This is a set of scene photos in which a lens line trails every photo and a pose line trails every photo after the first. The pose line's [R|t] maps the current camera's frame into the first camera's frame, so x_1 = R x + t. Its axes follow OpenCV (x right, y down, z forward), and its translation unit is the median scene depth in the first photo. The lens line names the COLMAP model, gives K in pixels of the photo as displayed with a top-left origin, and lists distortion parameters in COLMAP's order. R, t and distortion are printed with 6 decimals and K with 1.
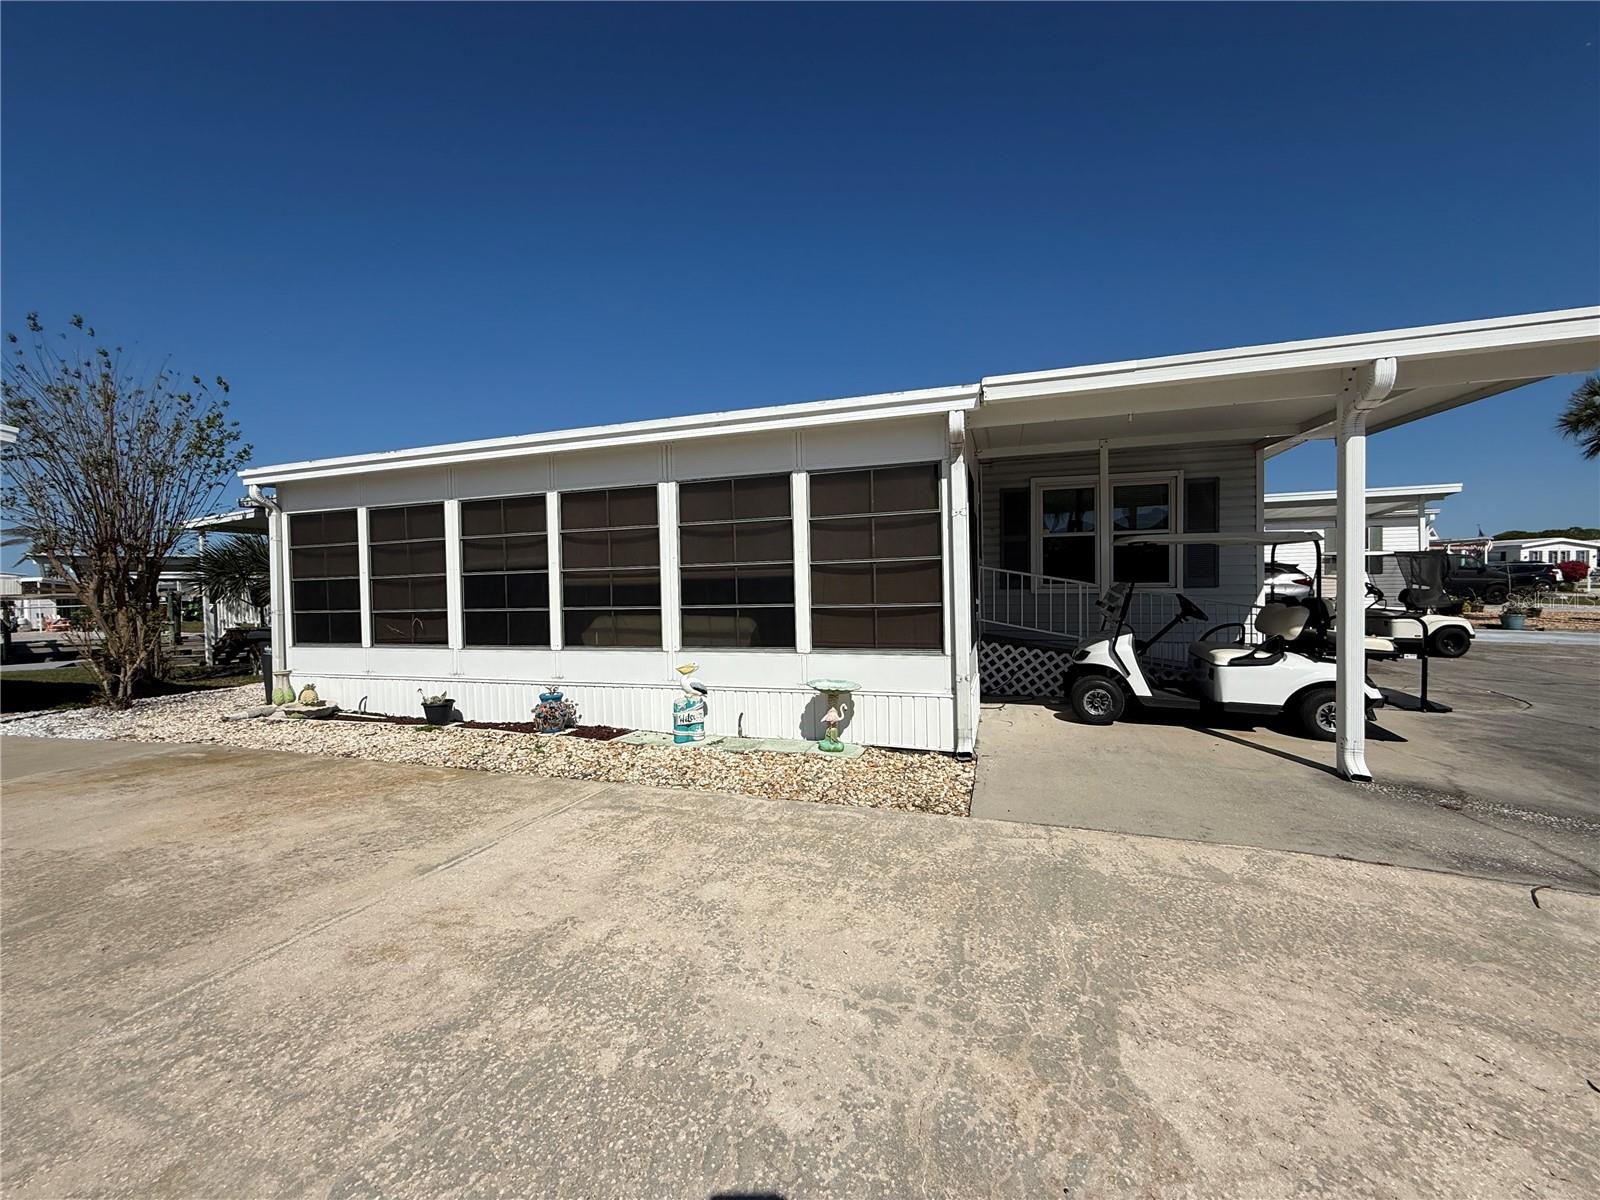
lens RADIAL K [[643.5, 0, 799.3], [0, 643.5, 600.4], [0, 0, 1]] dist [-0.000467, -0.000052]
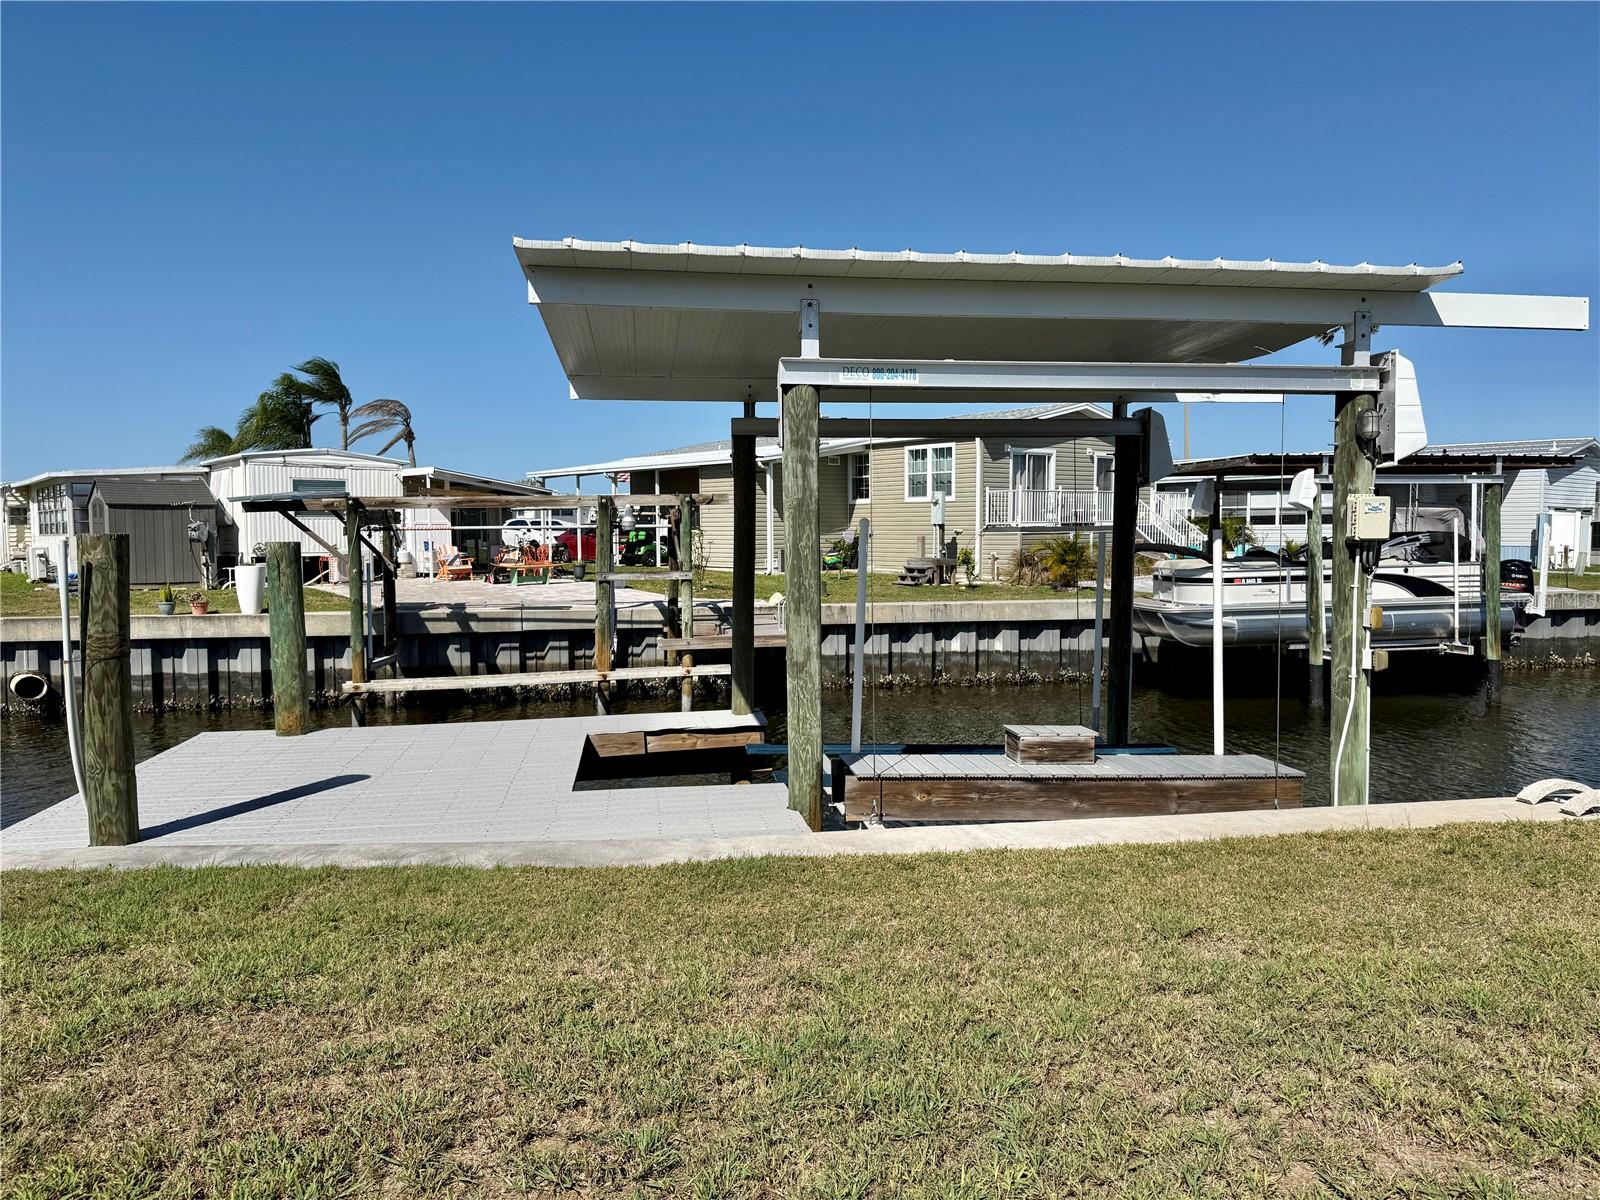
lens RADIAL K [[1145.0, 0, 800.5], [0, 1145.0, 597.5], [0, 0, 1]] dist [0.000932, 0.000088]
pose [[0.866407, 0.050840, -0.496743, -0.518374], [-0.028246, 0.998200, 0.052896, 0.009396], [0.498538, -0.031799, 0.866284, 0.399664]]
